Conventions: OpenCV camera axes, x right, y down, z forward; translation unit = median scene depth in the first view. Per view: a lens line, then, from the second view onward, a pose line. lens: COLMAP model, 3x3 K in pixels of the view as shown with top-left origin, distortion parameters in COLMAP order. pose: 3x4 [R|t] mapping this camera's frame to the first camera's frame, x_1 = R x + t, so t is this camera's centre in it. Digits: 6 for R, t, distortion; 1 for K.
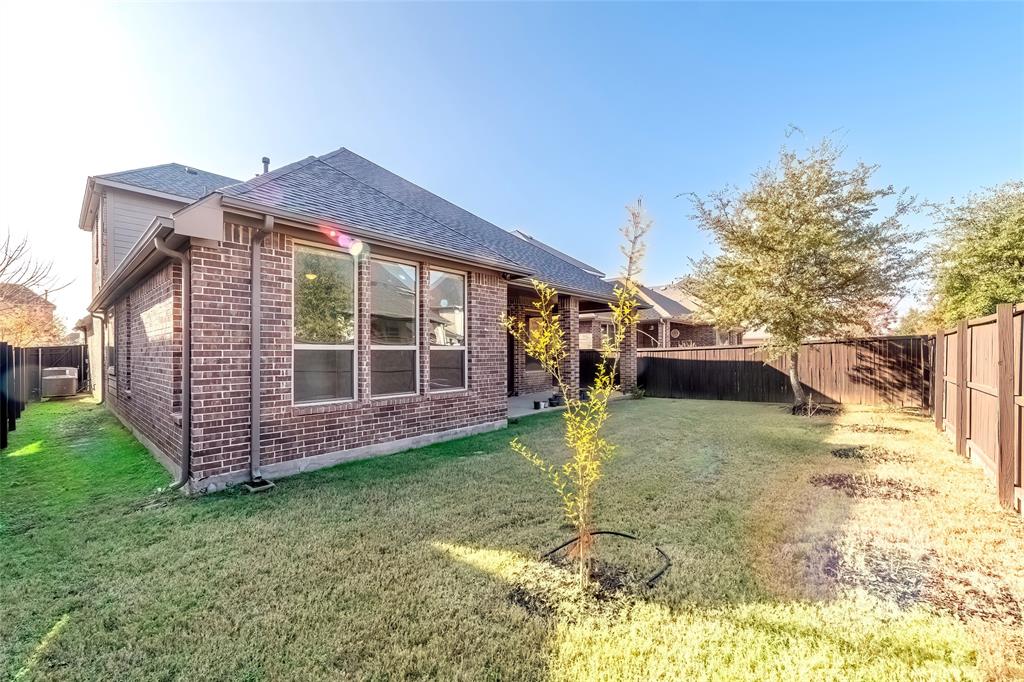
lens RADIAL K [[401.2, 0, 514.1], [0, 401.2, 347.9], [0, 0, 1]] dist [0.005570, 0.000121]
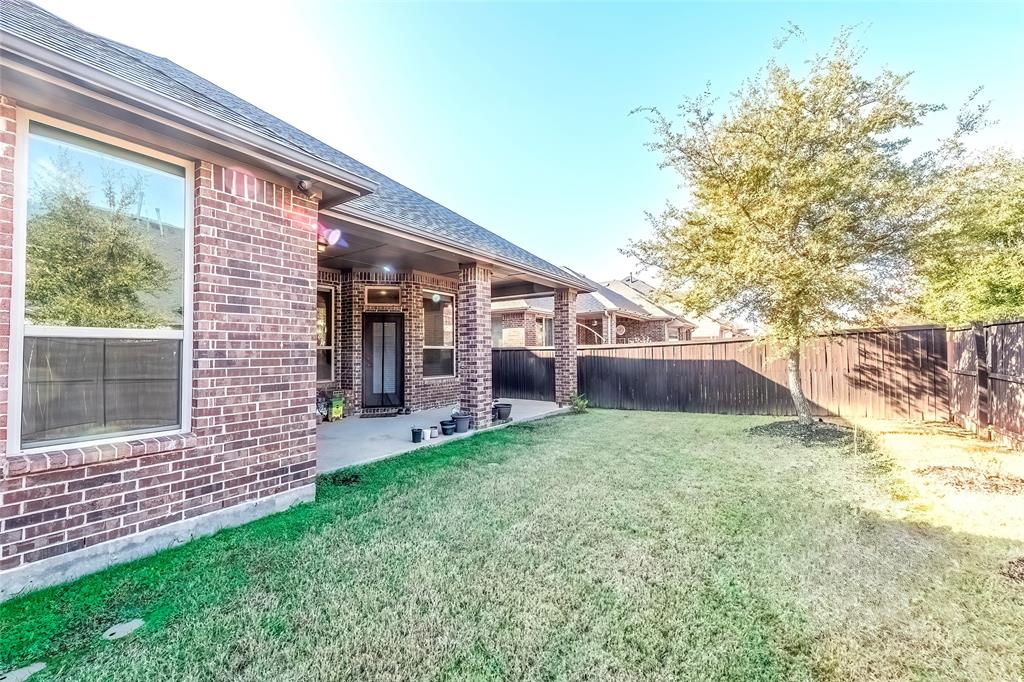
lens RADIAL K [[401.2, 0, 510.7], [0, 401.2, 342.7], [0, 0, 1]] dist [0.005570, 0.000121]
pose [[0.992172, -0.002685, 0.124847, 0.113875], [0.004769, 0.999854, -0.016400, 0.011443], [-0.124785, 0.016867, 0.992040, 0.344546]]
